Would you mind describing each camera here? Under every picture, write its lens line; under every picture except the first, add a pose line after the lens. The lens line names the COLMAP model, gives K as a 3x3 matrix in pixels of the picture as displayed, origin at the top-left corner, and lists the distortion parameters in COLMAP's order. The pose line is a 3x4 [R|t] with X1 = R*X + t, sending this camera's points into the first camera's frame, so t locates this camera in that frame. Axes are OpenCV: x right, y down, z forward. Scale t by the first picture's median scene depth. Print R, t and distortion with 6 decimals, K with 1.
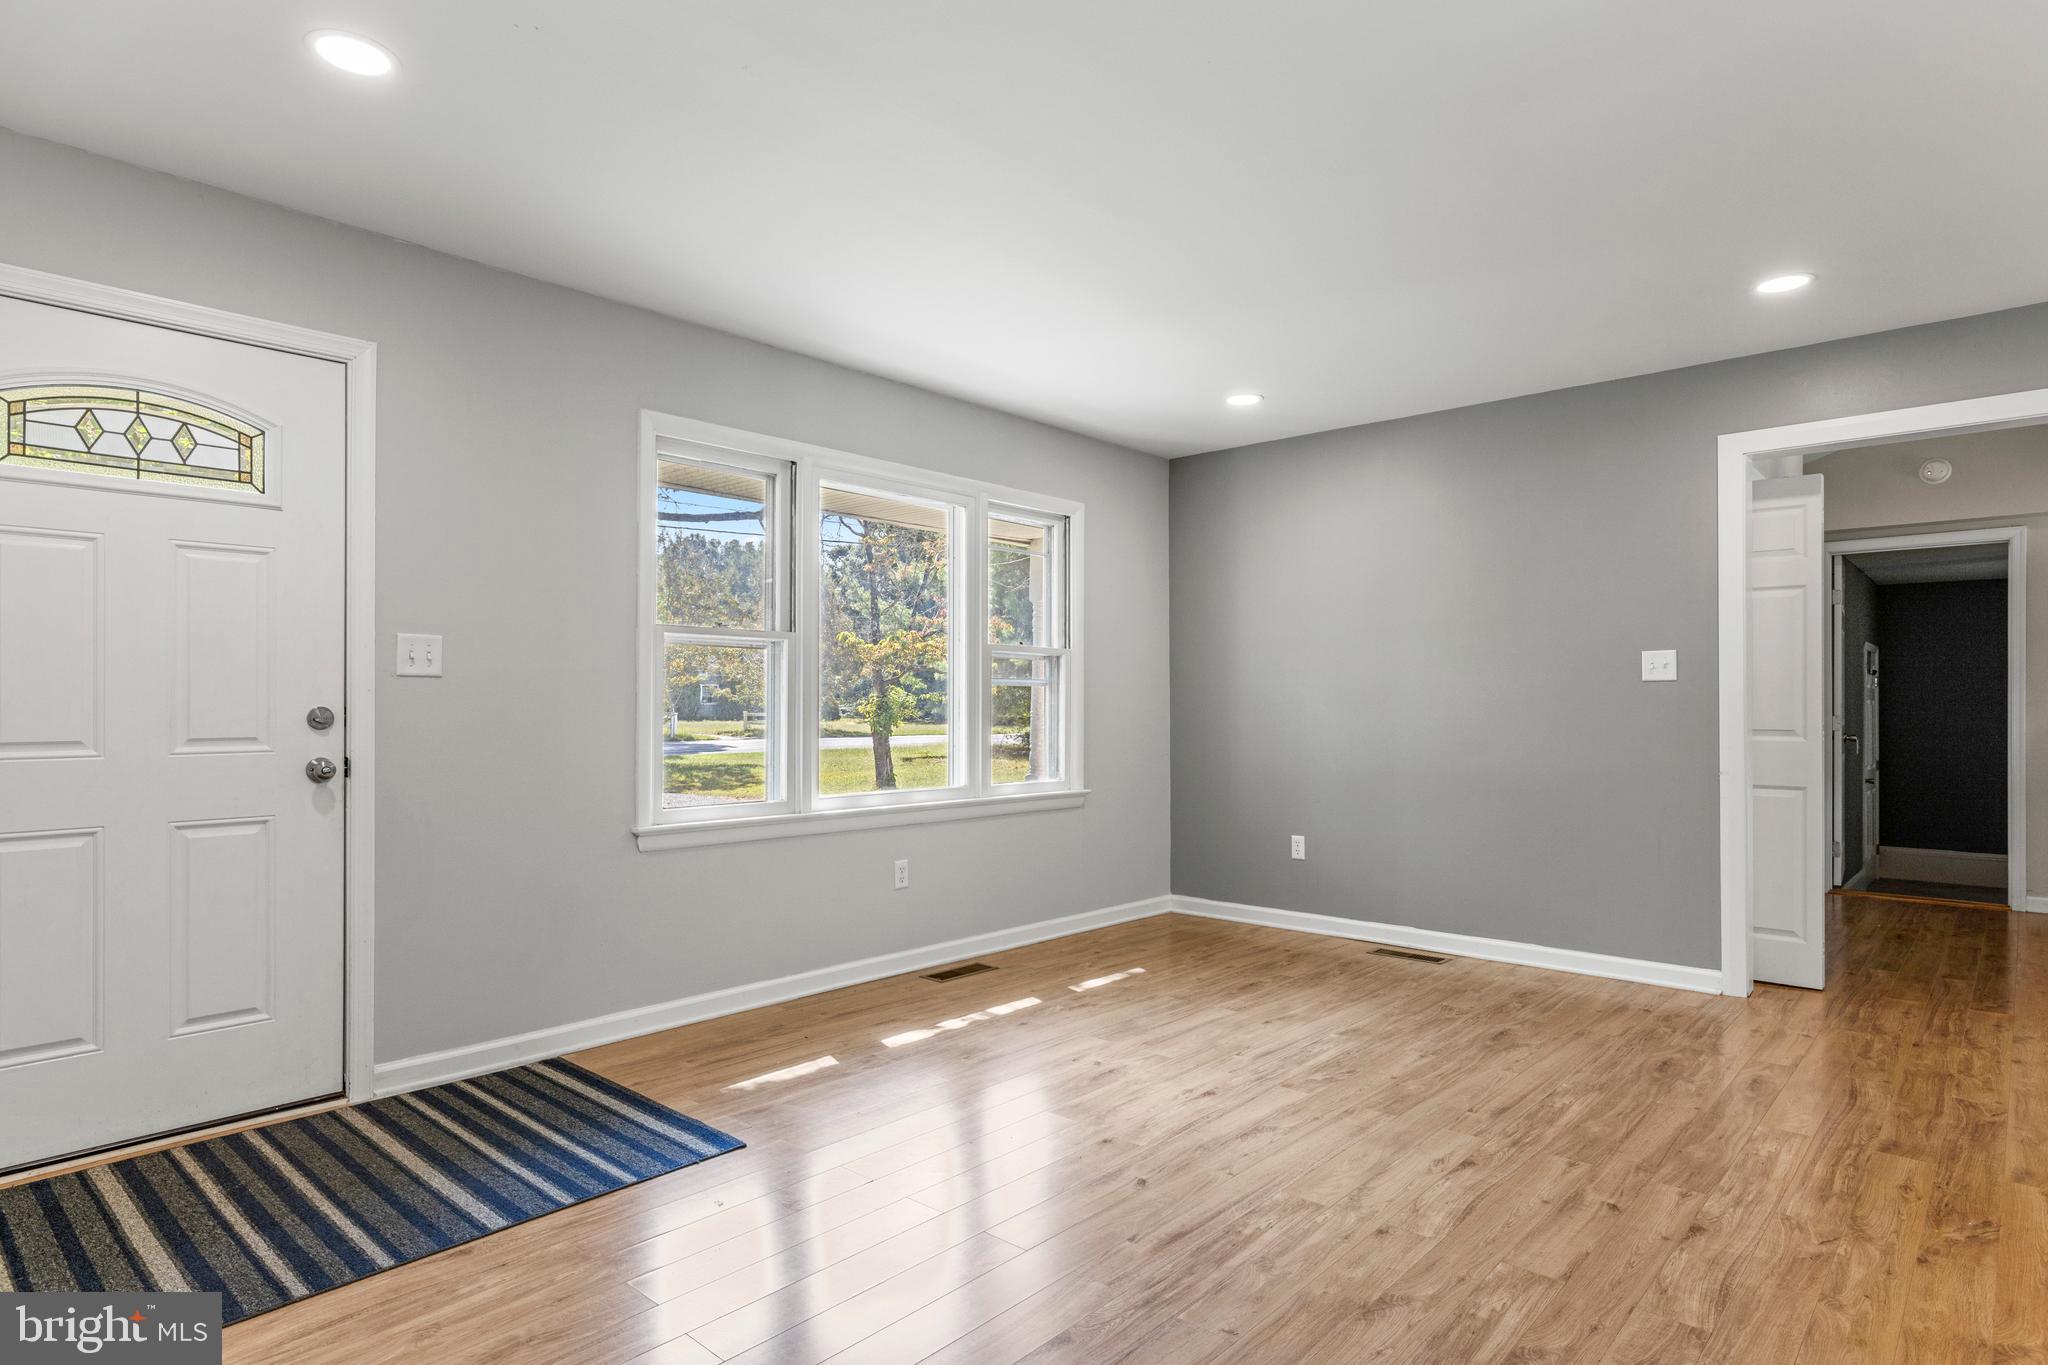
lens RADIAL K [[1119.3, 0, 1018.7], [0, 1119.3, 692.3], [0, 0, 1]] dist [-0.001540, -0.000037]
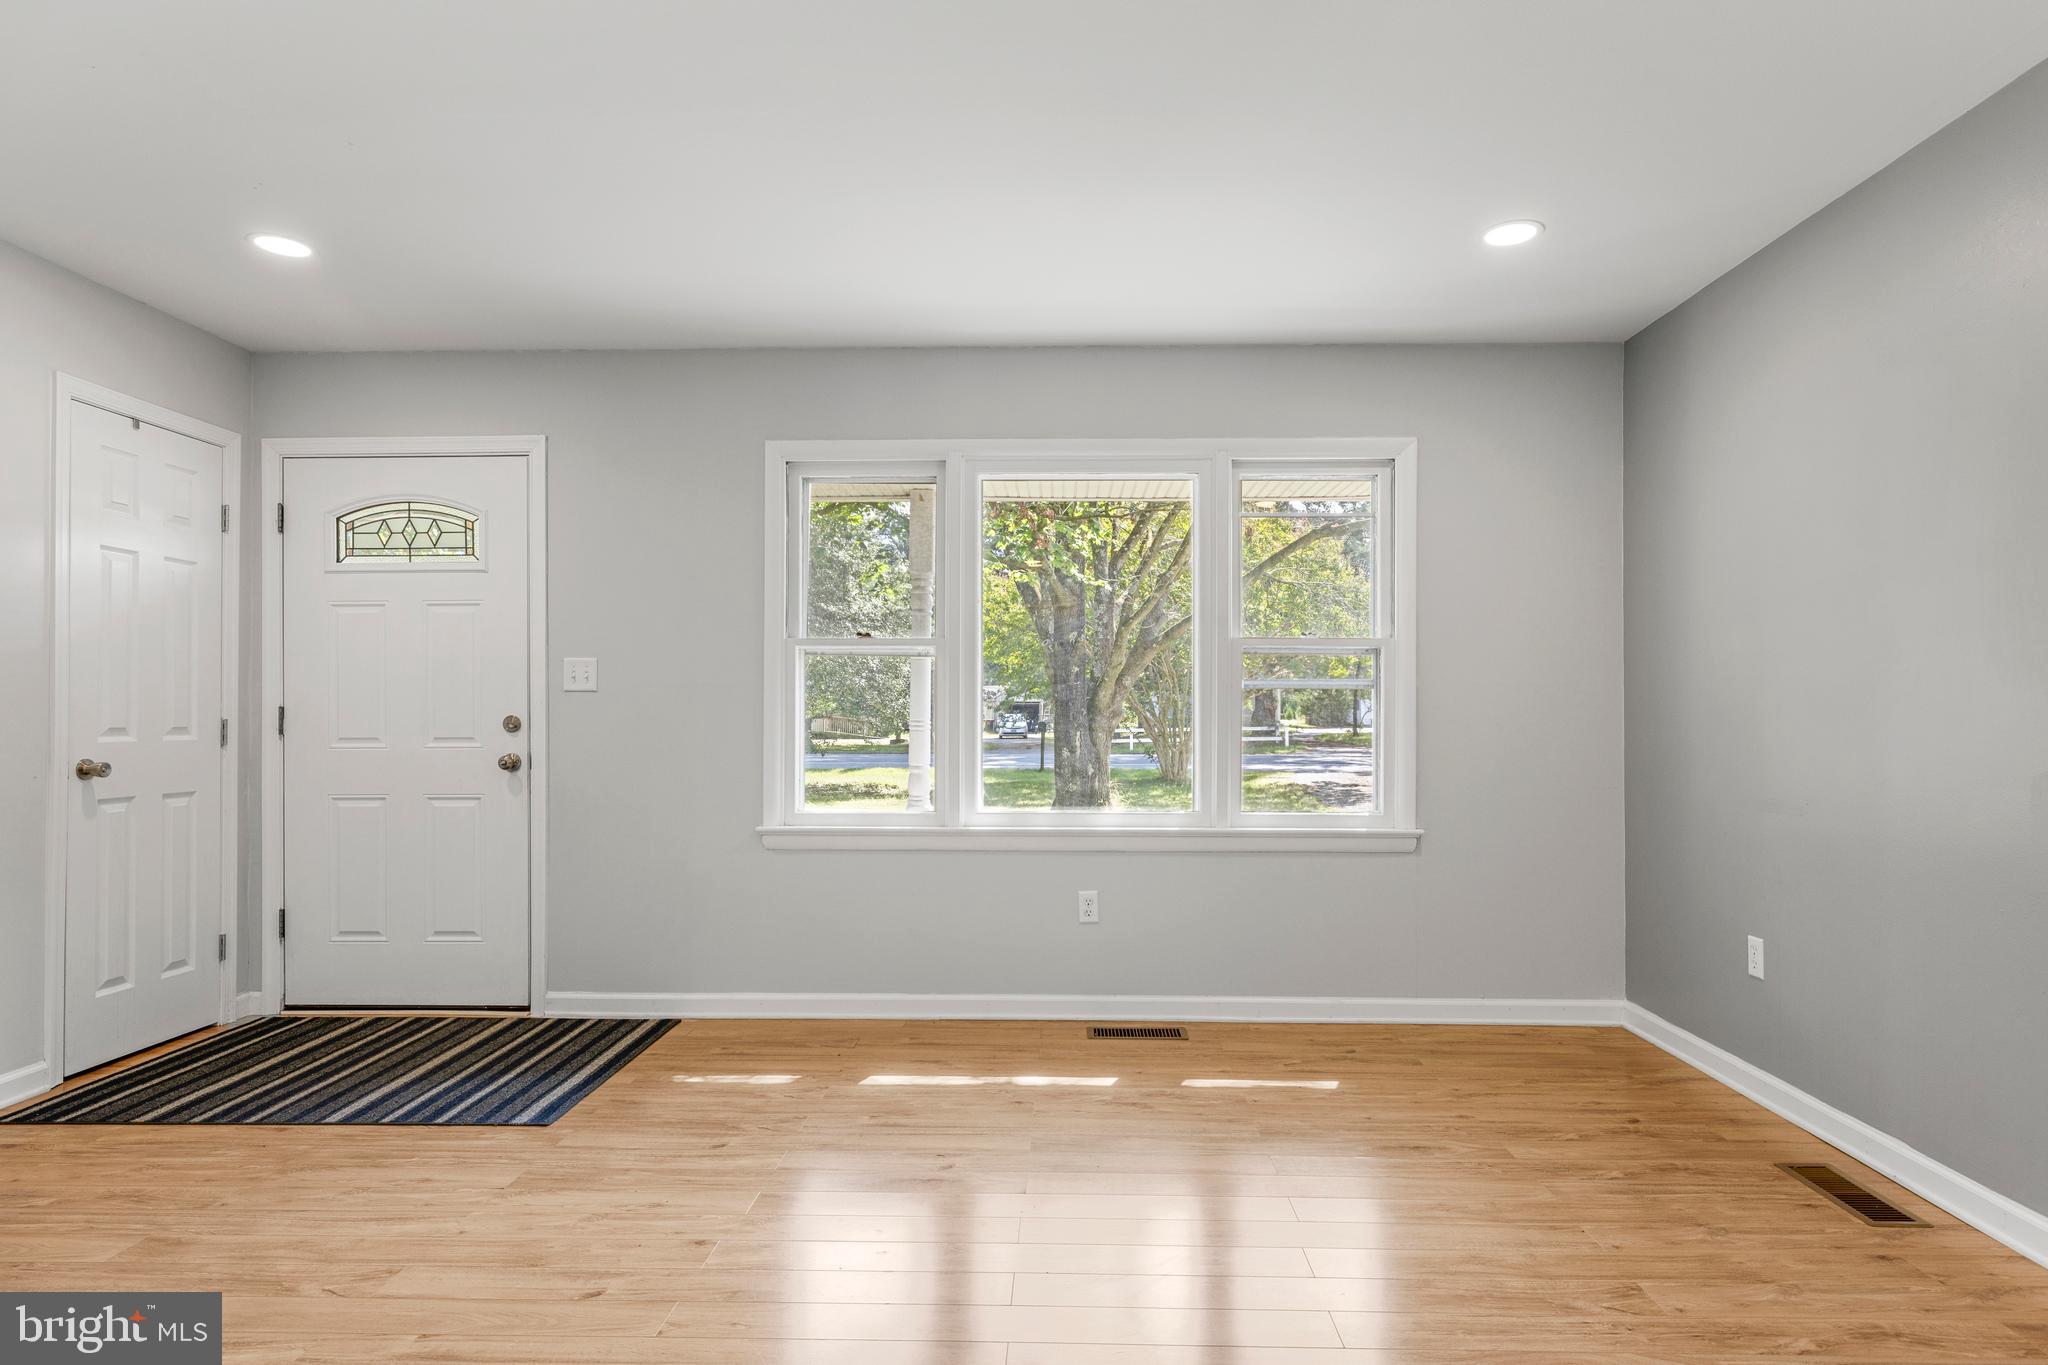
lens RADIAL K [[1119.3, 0, 1042.3], [0, 1119.3, 700.9], [0, 0, 1]] dist [-0.001540, -0.000037]
pose [[0.655115, -0.007186, -0.755495, 0.796321], [0.009145, 0.999957, -0.001582, 0.003533], [0.755474, -0.005873, 0.655153, 0.595586]]
